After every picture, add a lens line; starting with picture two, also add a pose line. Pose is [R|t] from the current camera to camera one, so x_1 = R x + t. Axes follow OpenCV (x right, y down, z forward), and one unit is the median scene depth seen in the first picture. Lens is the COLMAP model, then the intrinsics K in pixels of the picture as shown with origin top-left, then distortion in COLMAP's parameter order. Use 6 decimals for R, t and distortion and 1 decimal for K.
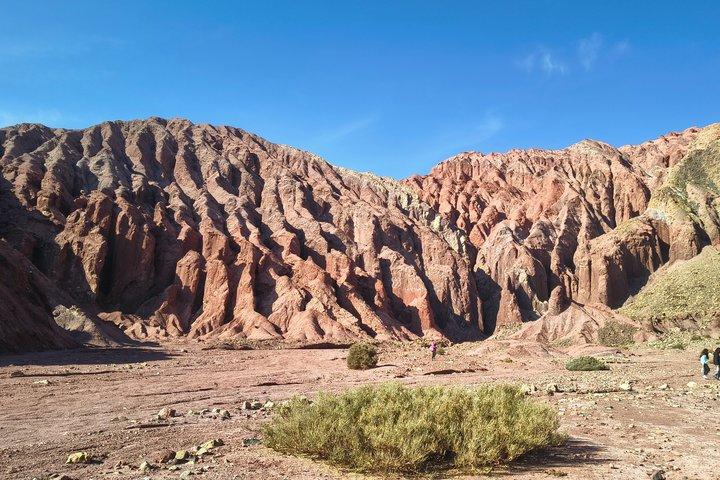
lens RADIAL K [[574.7, 0, 360.1], [0, 574.7, 259.1], [0, 0, 1]] dist [0.068698, -0.052623]
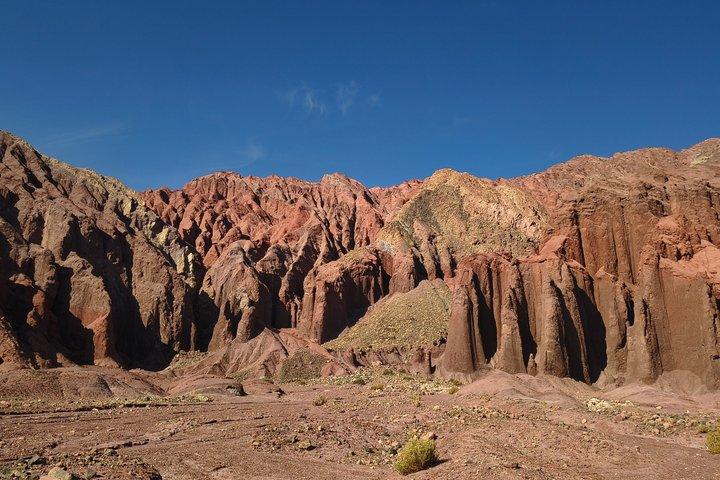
lens RADIAL K [[574.7, 0, 360.1], [0, 574.7, 259.1], [0, 0, 1]] dist [0.068698, -0.052623]
pose [[0.925407, 0.093404, 0.367284, 0.099139], [-0.070768, 0.994695, -0.074654, 0.016430], [-0.372308, 0.043094, 0.927108, 0.102109]]
